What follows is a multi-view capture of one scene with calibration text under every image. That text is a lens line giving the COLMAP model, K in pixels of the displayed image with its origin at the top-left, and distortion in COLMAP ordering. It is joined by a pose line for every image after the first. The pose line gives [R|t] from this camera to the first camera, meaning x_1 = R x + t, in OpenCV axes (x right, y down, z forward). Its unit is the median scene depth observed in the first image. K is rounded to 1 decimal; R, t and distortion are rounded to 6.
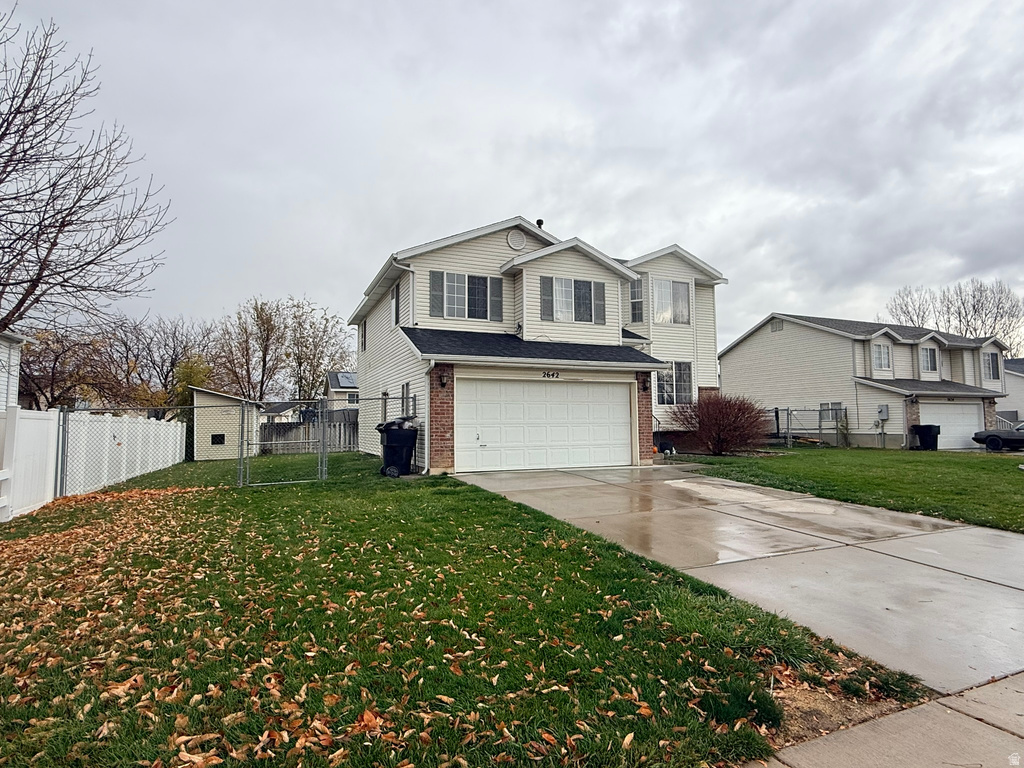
lens RADIAL K [[571.7, 0, 512.0], [0, 571.7, 384.0], [0, 0, 1]] dist [-0.002318, -0.000492]
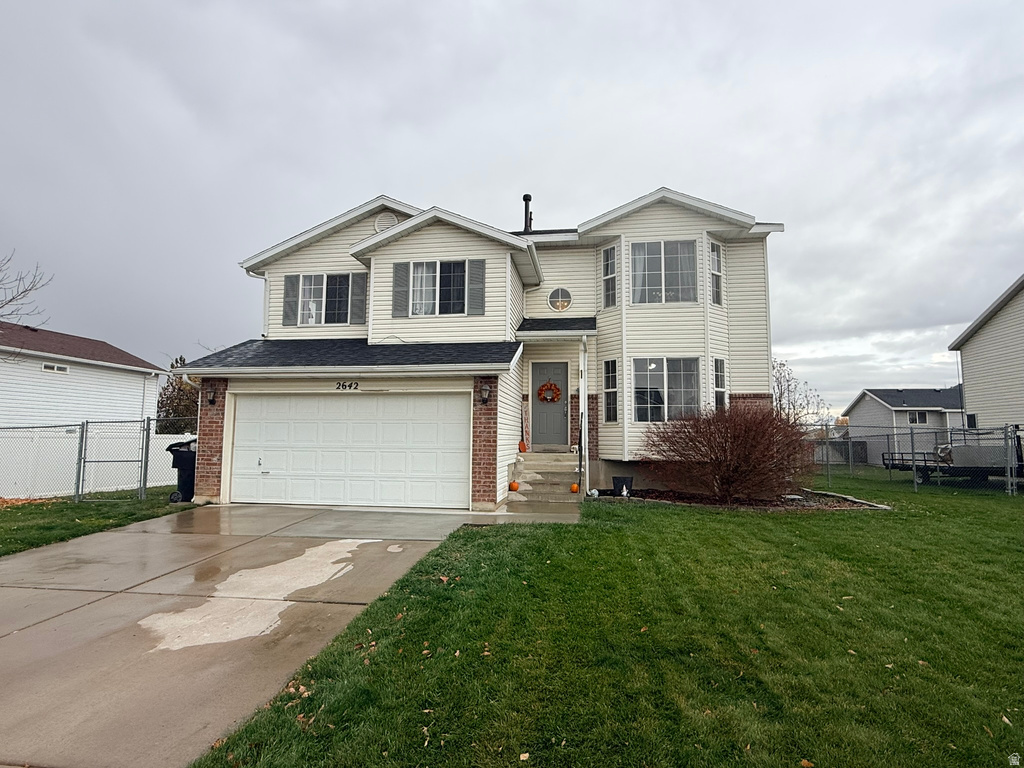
lens RADIAL K [[571.7, 0, 512.0], [0, 571.7, 384.0], [0, 0, 1]] dist [-0.002318, -0.000492]
pose [[0.845979, -0.037458, -0.531899, 0.616012], [0.023876, 0.999190, -0.032391, 0.011234], [0.532682, 0.014702, 0.846188, 0.413055]]
